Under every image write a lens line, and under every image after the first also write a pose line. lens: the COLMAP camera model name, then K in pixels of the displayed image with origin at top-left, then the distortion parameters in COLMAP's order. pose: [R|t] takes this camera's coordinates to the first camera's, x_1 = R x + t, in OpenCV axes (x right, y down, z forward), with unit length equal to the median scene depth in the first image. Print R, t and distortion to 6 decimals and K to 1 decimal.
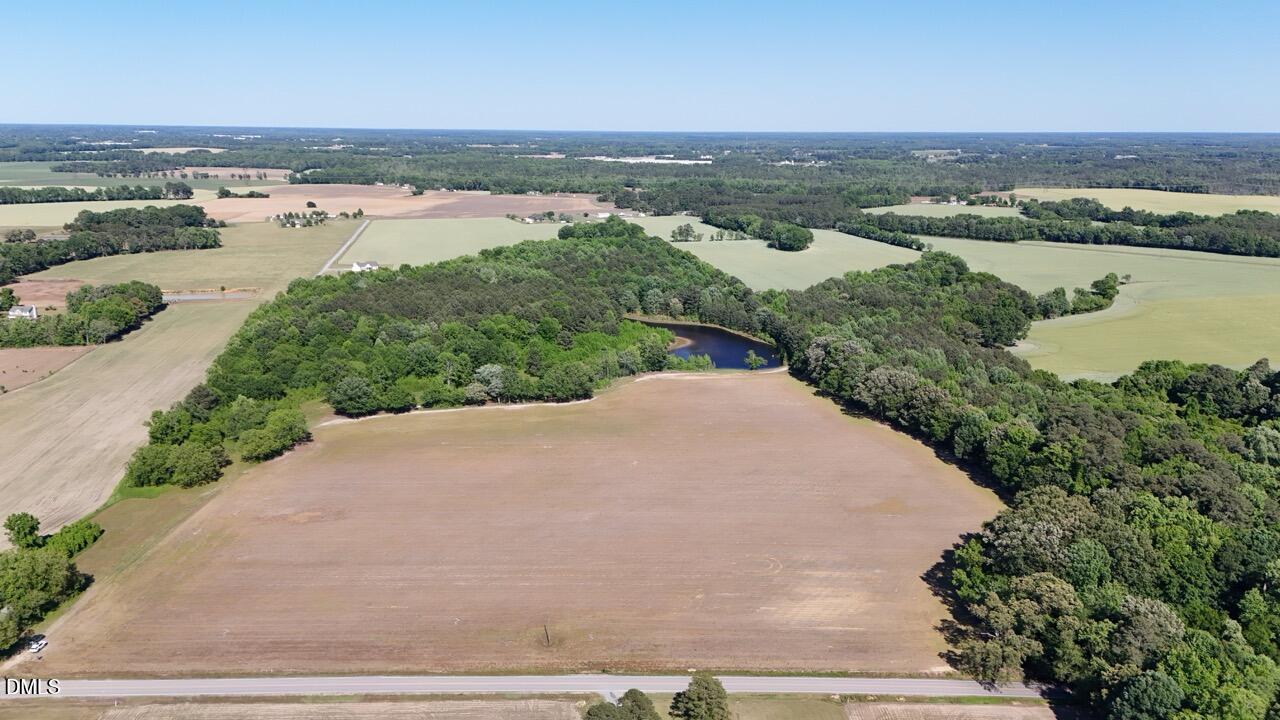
lens RADIAL K [[936.1, 0, 639.3], [0, 936.1, 367.7], [0, 0, 1]] dist [0.084225, -0.071369]
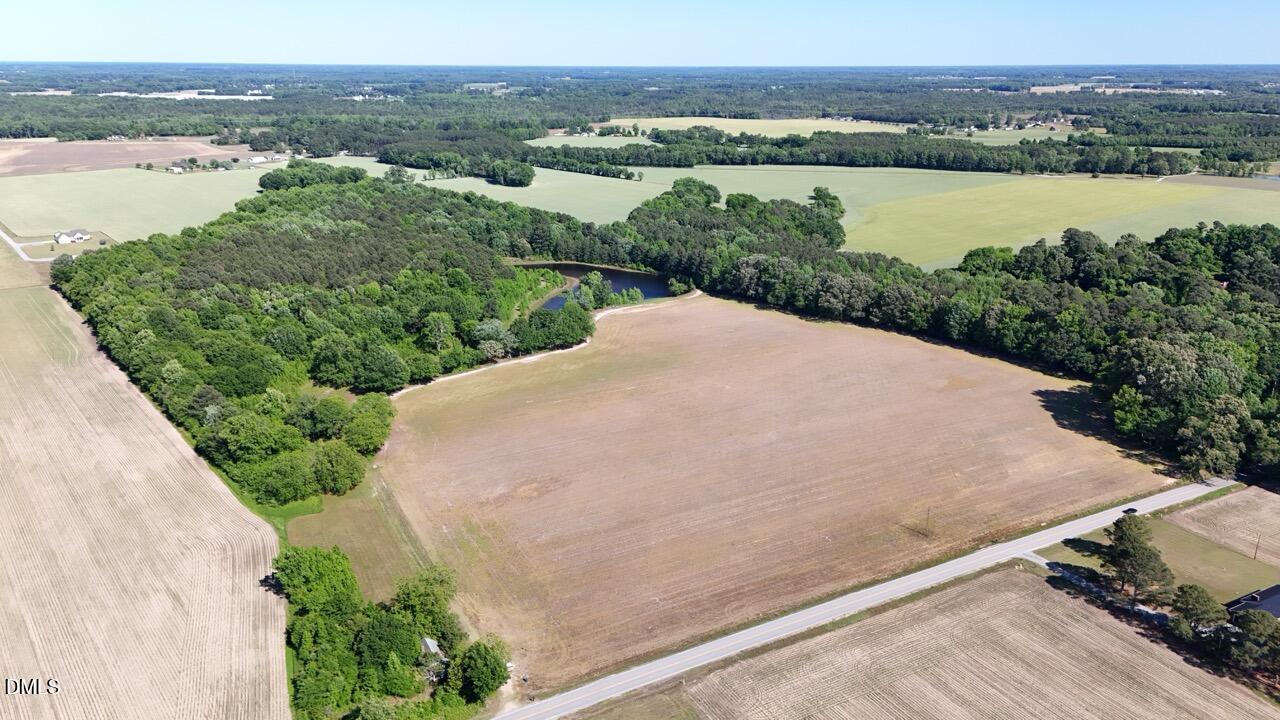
lens RADIAL K [[936.1, 0, 641.6], [0, 936.1, 368.5], [0, 0, 1]] dist [0.084225, -0.071369]
pose [[0.878574, -0.153090, 0.452405, -0.196427], [0.122900, 0.987805, 0.095591, -0.011139], [-0.461522, -0.028383, 0.886675, 0.038663]]
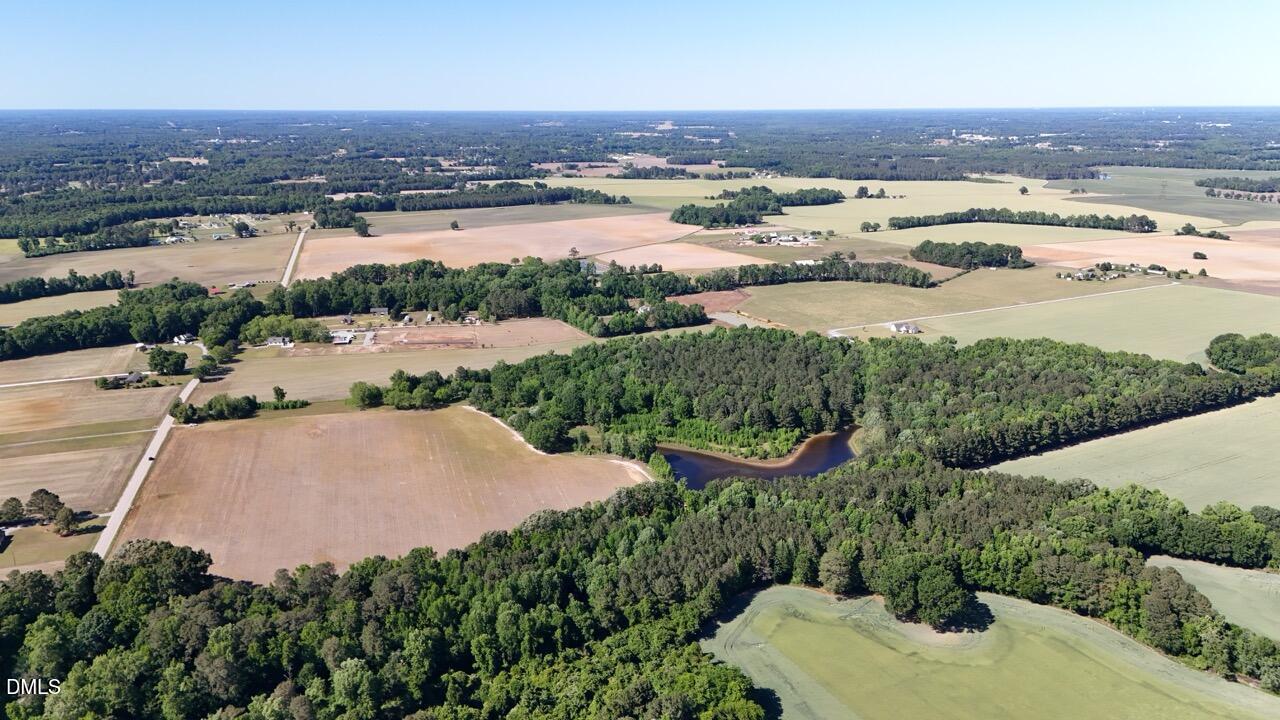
lens RADIAL K [[936.1, 0, 641.4], [0, 936.1, 352.9], [0, 0, 1]] dist [0.084225, -0.071369]
pose [[0.275362, 0.237136, -0.931634, 0.510042], [-0.231835, 0.956877, 0.175038, -0.157589], [0.932967, 0.167787, 0.318464, 0.293265]]
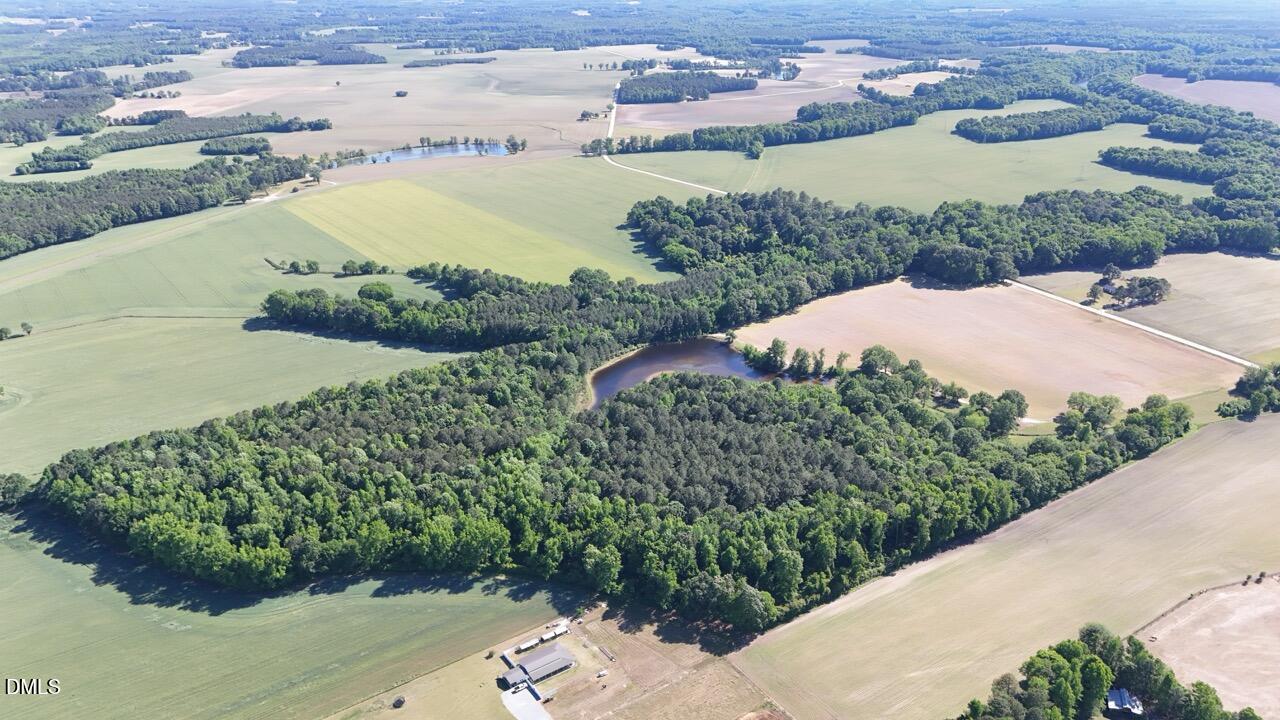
lens RADIAL K [[936.1, 0, 641.8], [0, 936.1, 364.1], [0, 0, 1]] dist [0.084225, -0.071369]
pose [[-0.408909, -0.356138, 0.840214, -0.491107], [0.230526, 0.850535, 0.472704, -0.321683], [-0.882979, 0.386984, -0.265692, 0.732333]]
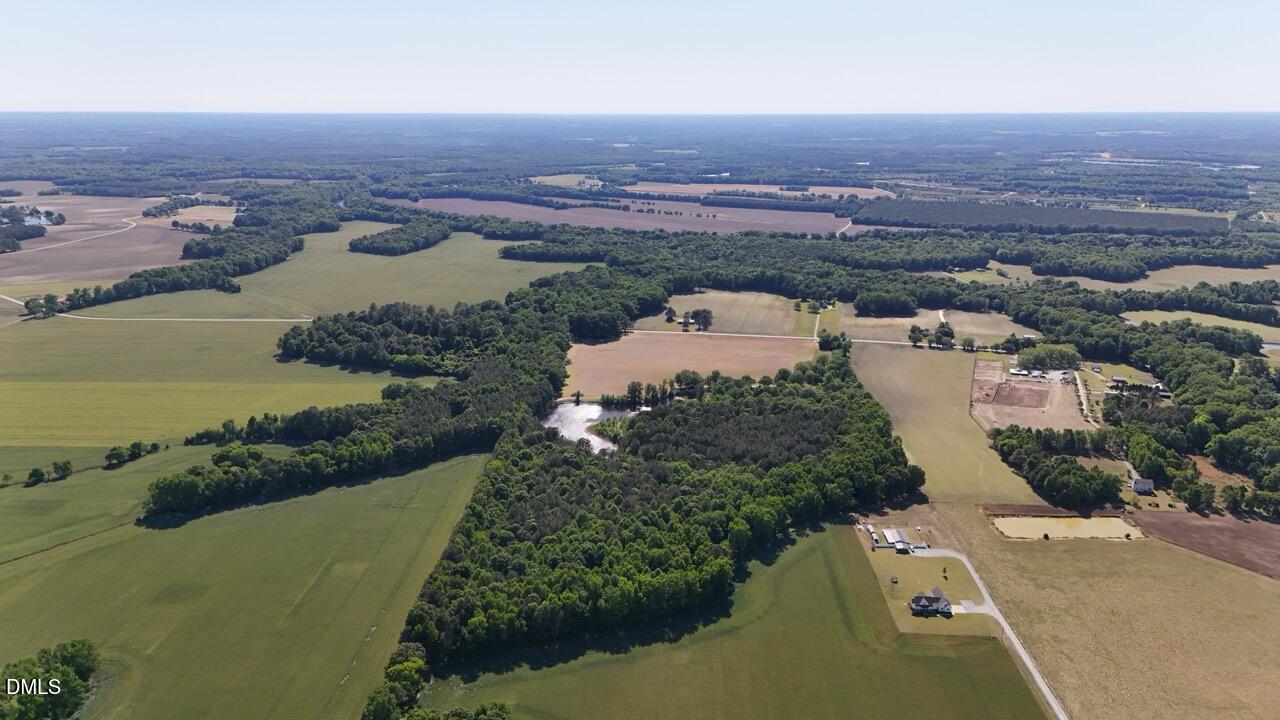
lens RADIAL K [[936.1, 0, 641.2], [0, 936.1, 366.0], [0, 0, 1]] dist [0.084225, -0.071369]
pose [[-0.974401, -0.068693, 0.214066, -0.178277], [0.047004, 0.868885, 0.492777, -0.445471], [-0.219849, 0.490224, -0.843414, 1.182123]]
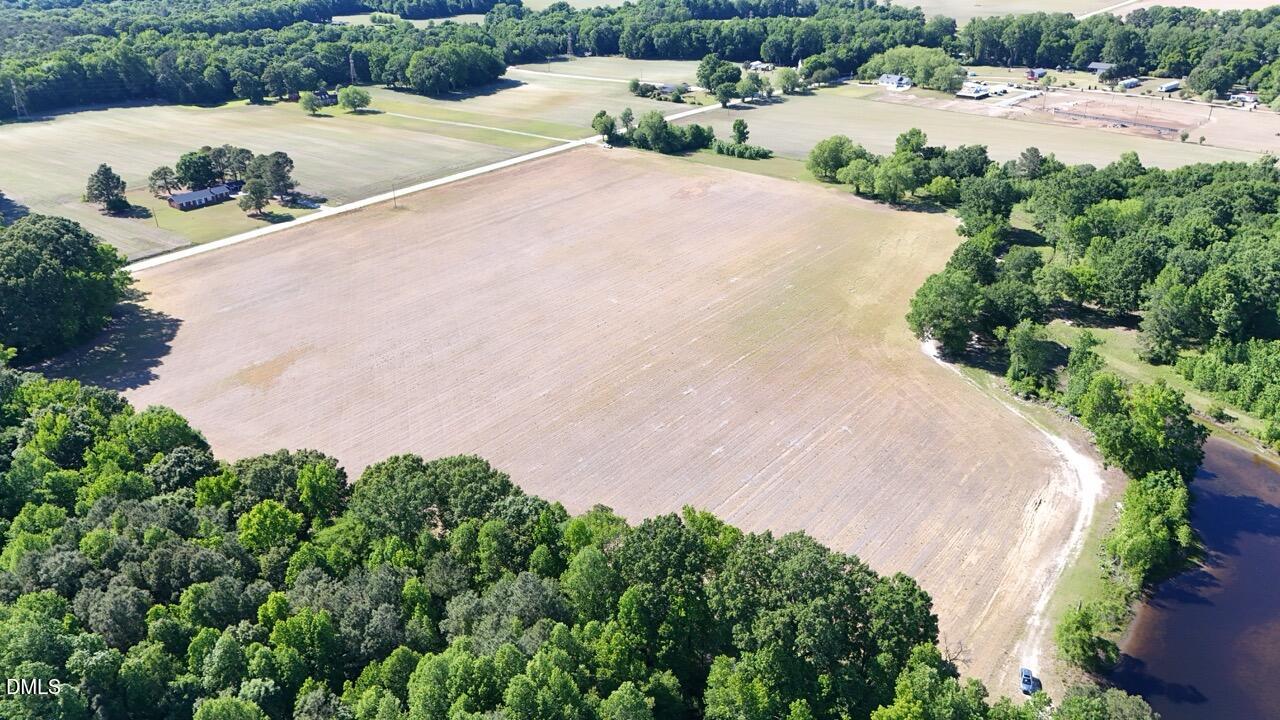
lens RADIAL K [[936.1, 0, 650.3], [0, 936.1, 360.4], [0, 0, 1]] dist [0.084225, -0.071369]
pose [[-0.632117, 0.338815, -0.696873, 0.182729], [-0.181271, 0.809725, 0.558109, -0.100785], [0.753372, 0.479113, -0.450424, 0.483302]]
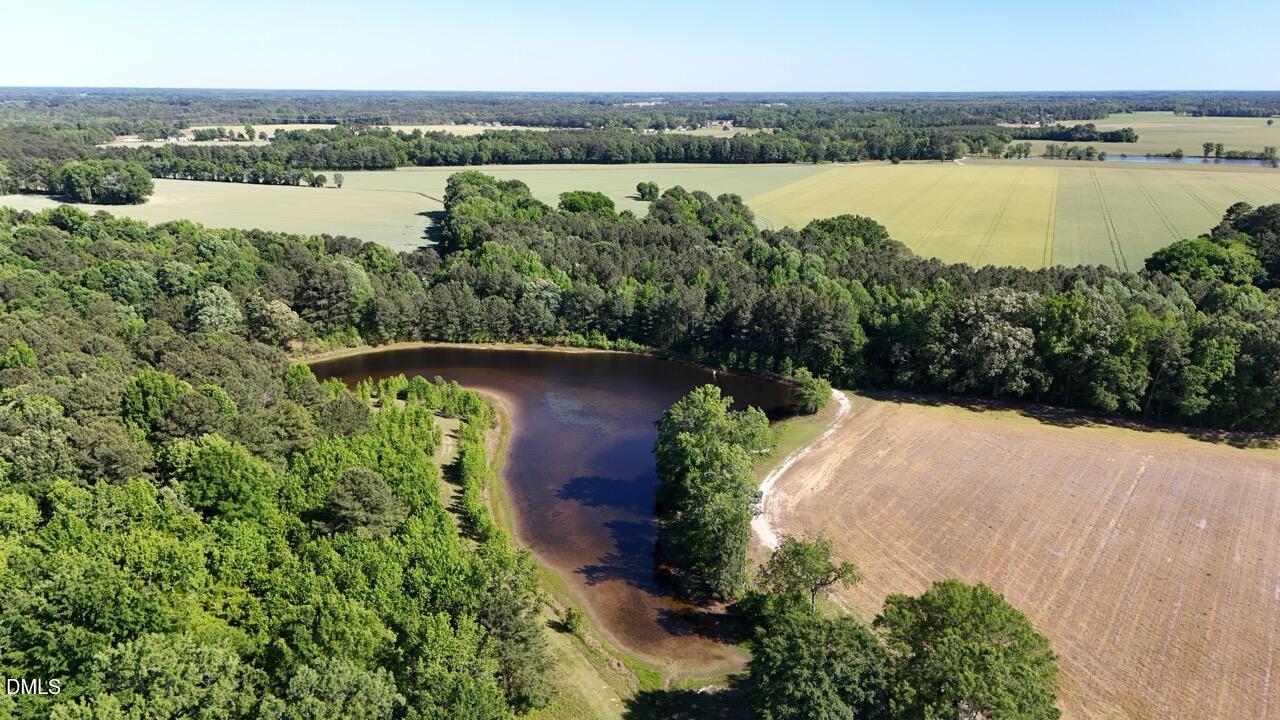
lens RADIAL K [[936.1, 0, 639.9], [0, 936.1, 362.5], [0, 0, 1]] dist [0.084225, -0.071369]
pose [[0.586534, -0.231649, 0.776090, -0.116444], [0.204067, 0.969579, 0.135178, -0.044098], [-0.783795, 0.079087, 0.615964, 0.391090]]
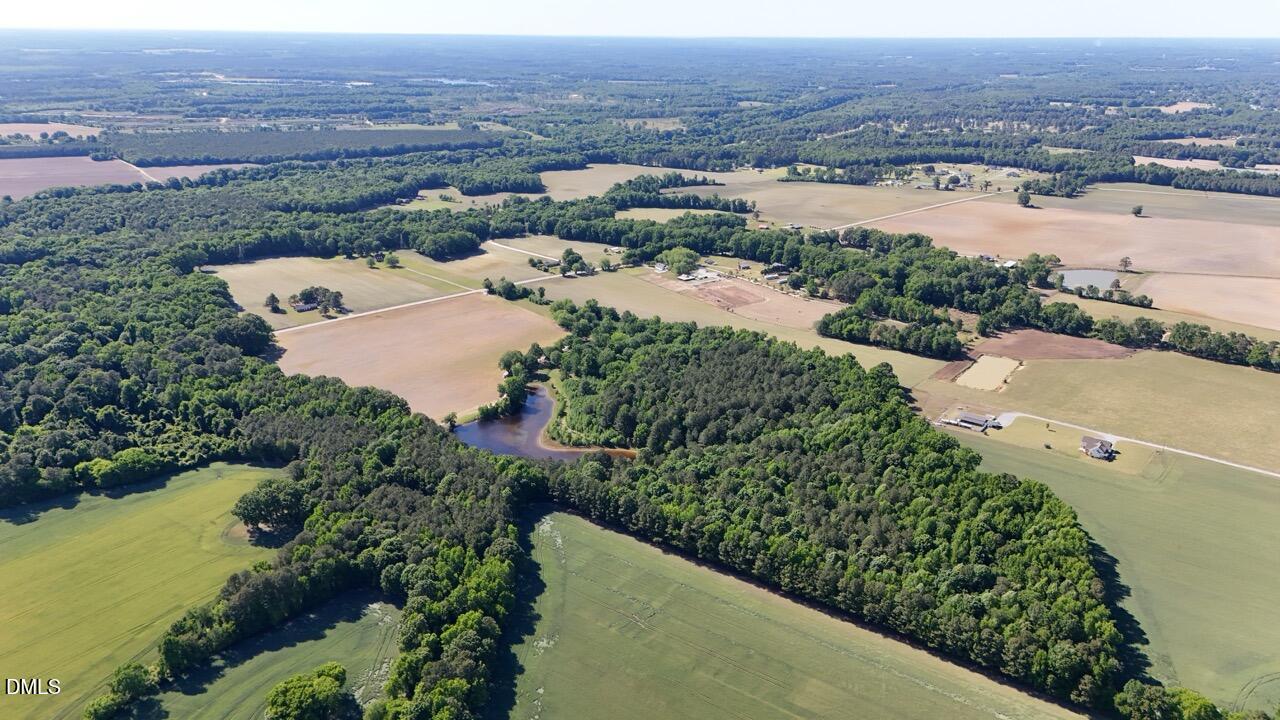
lens RADIAL K [[936.1, 0, 645.2], [0, 936.1, 356.1], [0, 0, 1]] dist [0.084225, -0.071369]
pose [[-0.744401, 0.205167, -0.635432, 0.362912], [-0.180150, 0.854630, 0.486984, -0.379726], [0.642972, 0.476984, -0.599227, 0.939346]]
